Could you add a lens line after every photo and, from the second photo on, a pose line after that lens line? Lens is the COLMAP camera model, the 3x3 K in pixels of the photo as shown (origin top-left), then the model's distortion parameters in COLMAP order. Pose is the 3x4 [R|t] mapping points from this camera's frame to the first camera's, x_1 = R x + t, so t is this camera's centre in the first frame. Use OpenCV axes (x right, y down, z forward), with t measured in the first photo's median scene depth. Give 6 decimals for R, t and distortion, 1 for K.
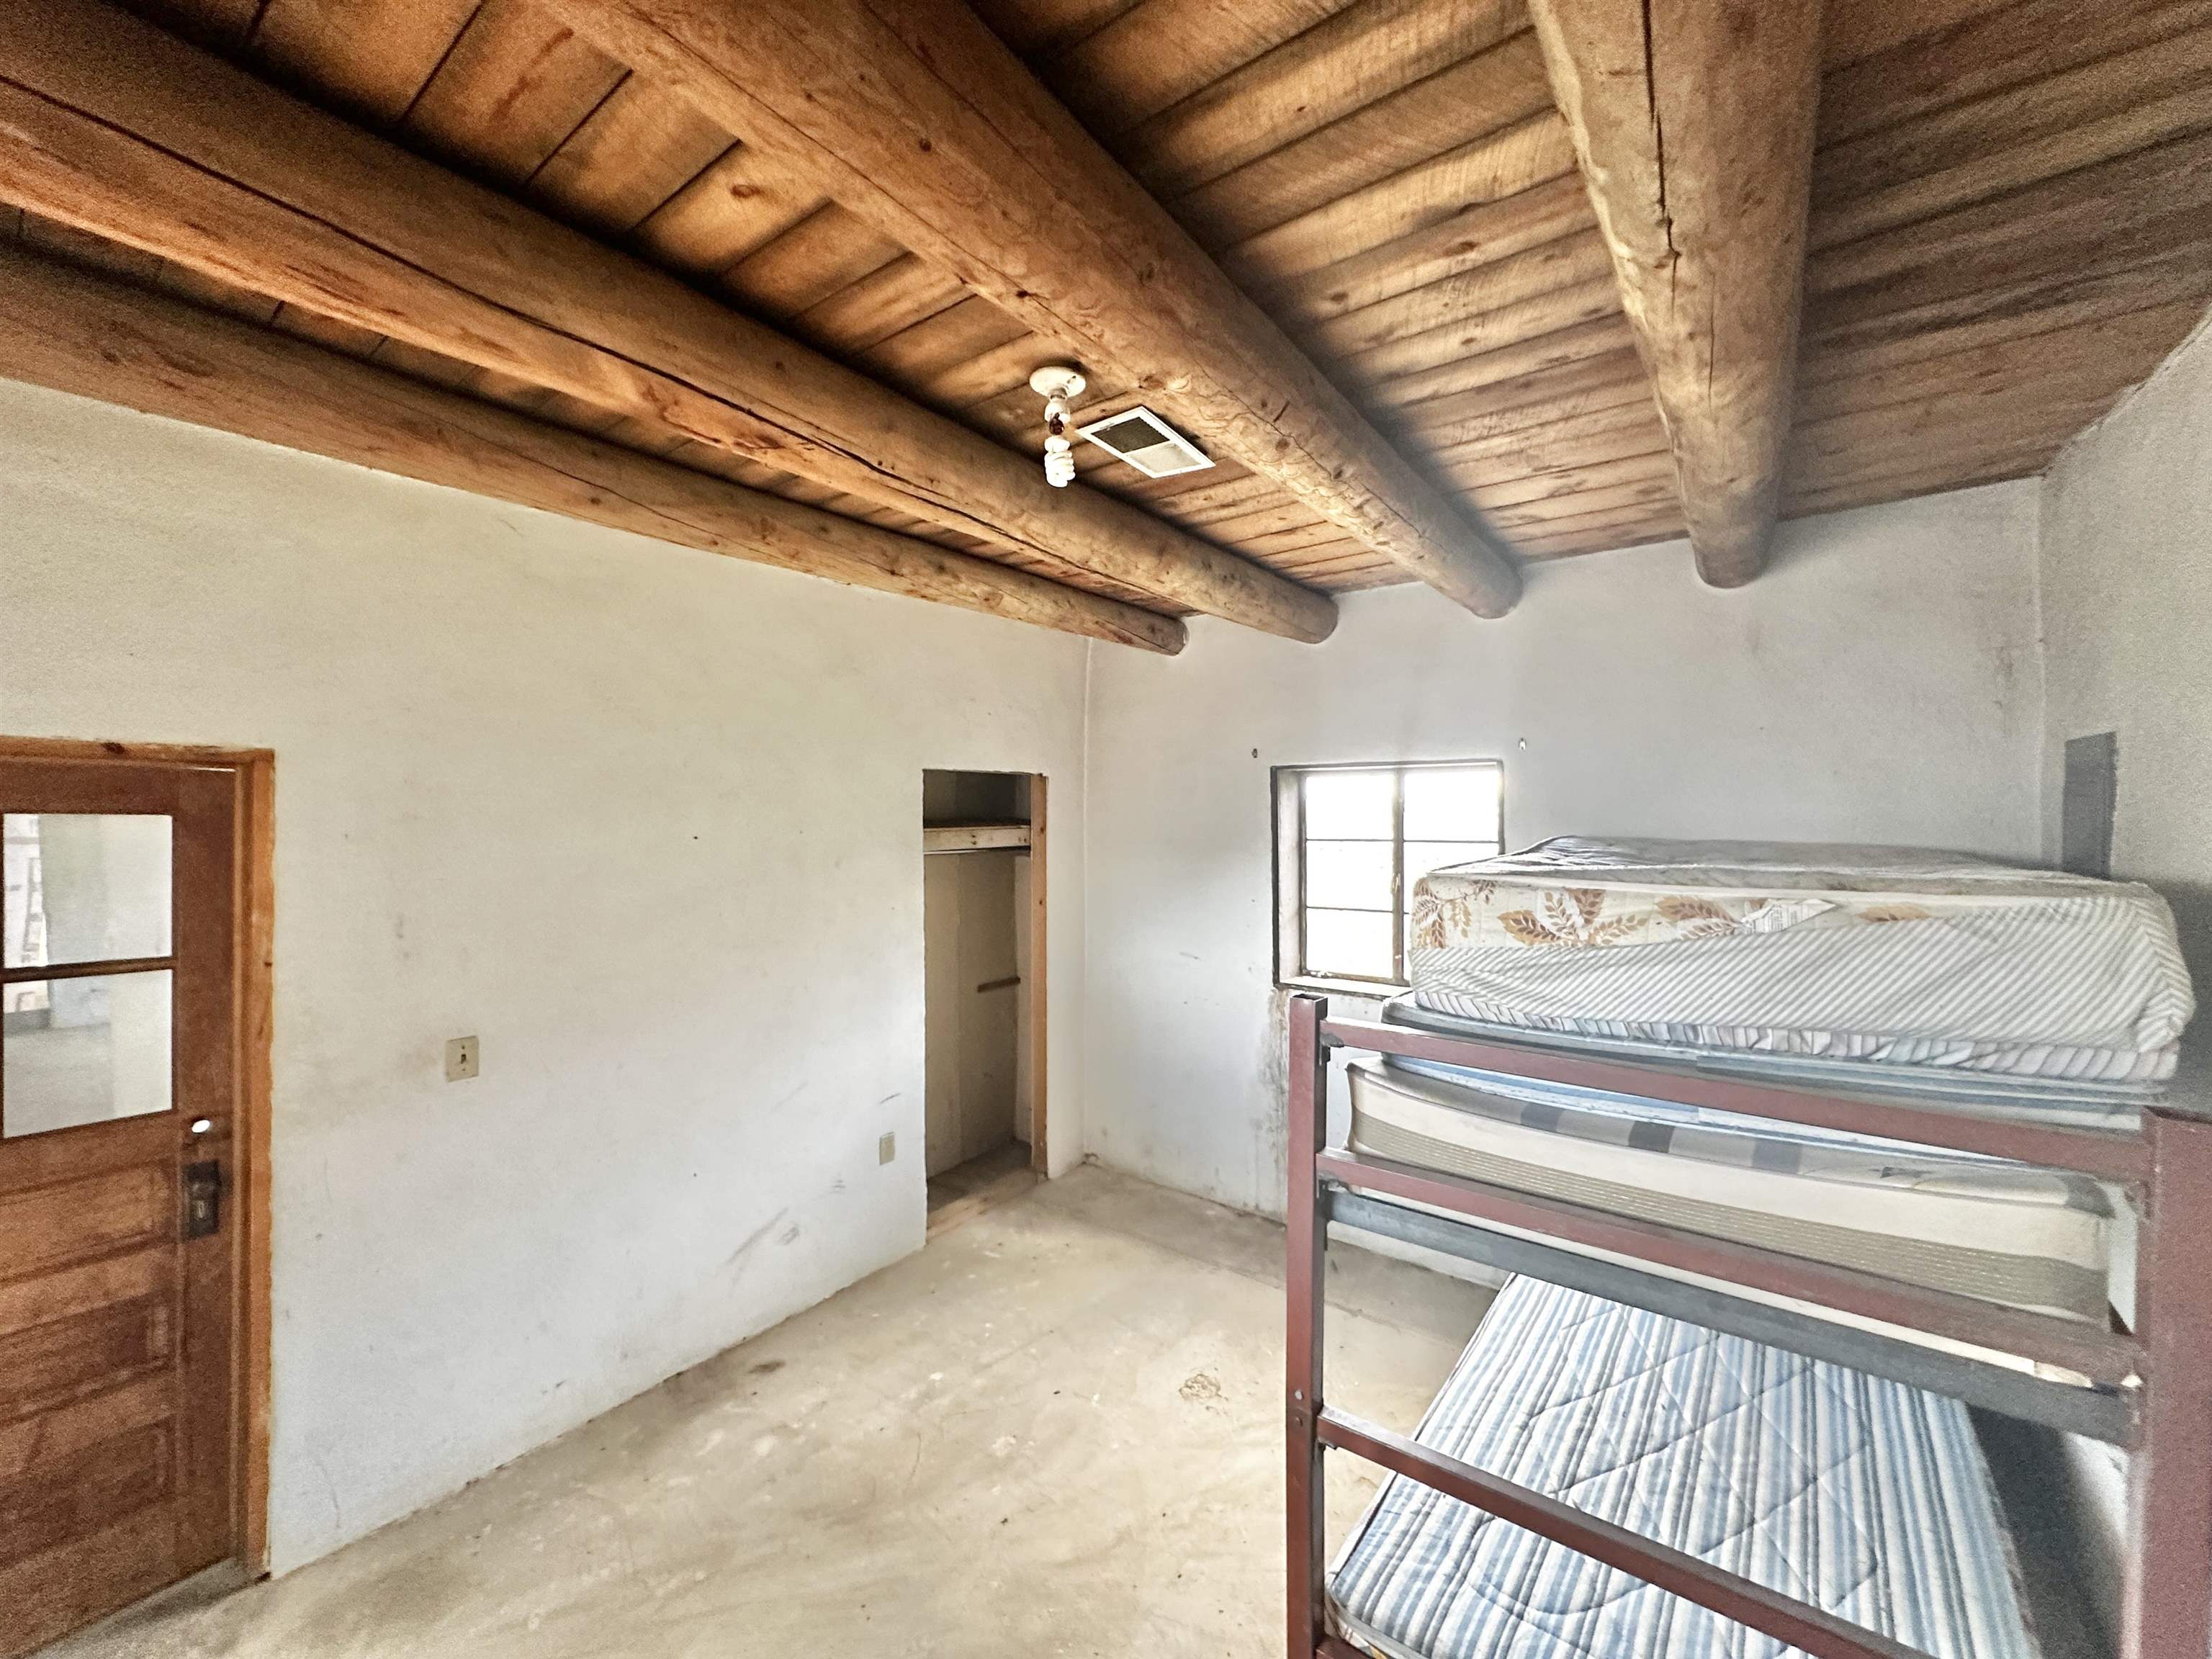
lens RADIAL K [[870.9, 0, 1089.8], [0, 870.9, 826.2], [0, 0, 1]] dist [-0.001734, -0.000112]
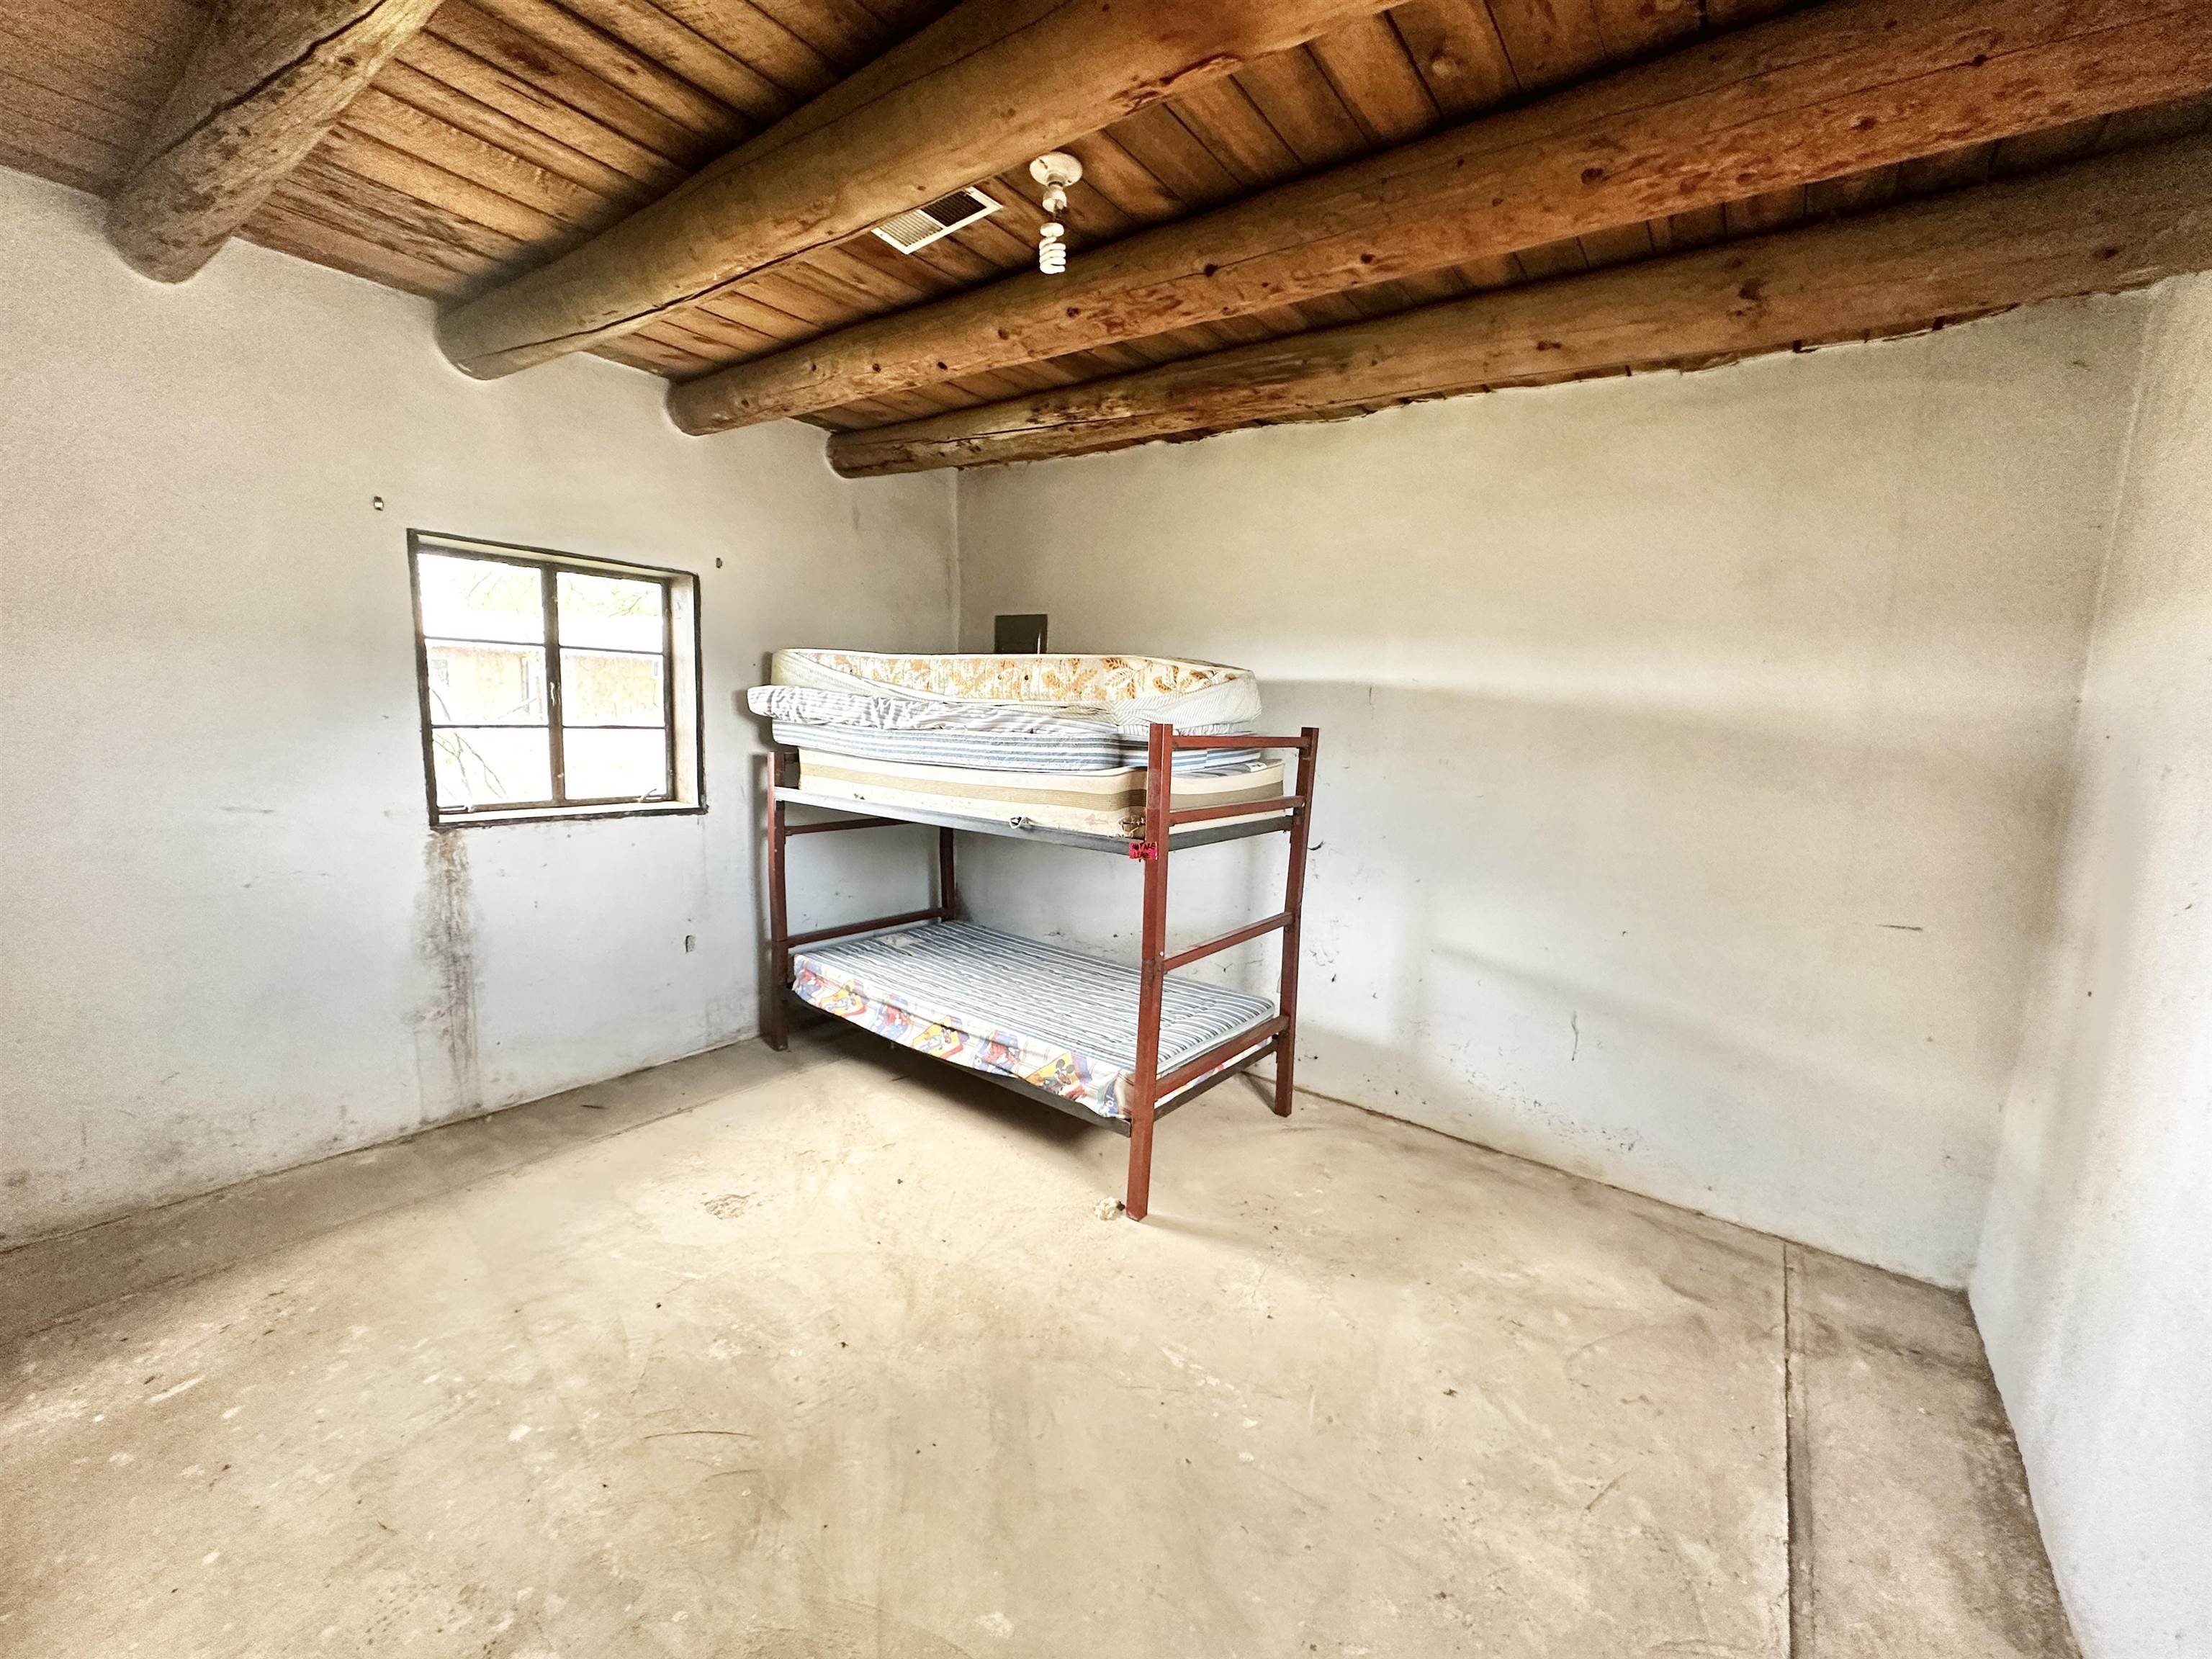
lens RADIAL K [[883.4, 0, 1104.4], [0, 883.4, 829.7], [0, 0, 1]] dist [-0.001217, 0.000373]
pose [[0.005566, -0.129768, 0.991529, -0.606333], [-0.027485, 0.991150, 0.129872, 0.075700], [-0.999607, -0.027975, 0.001950, 0.461357]]
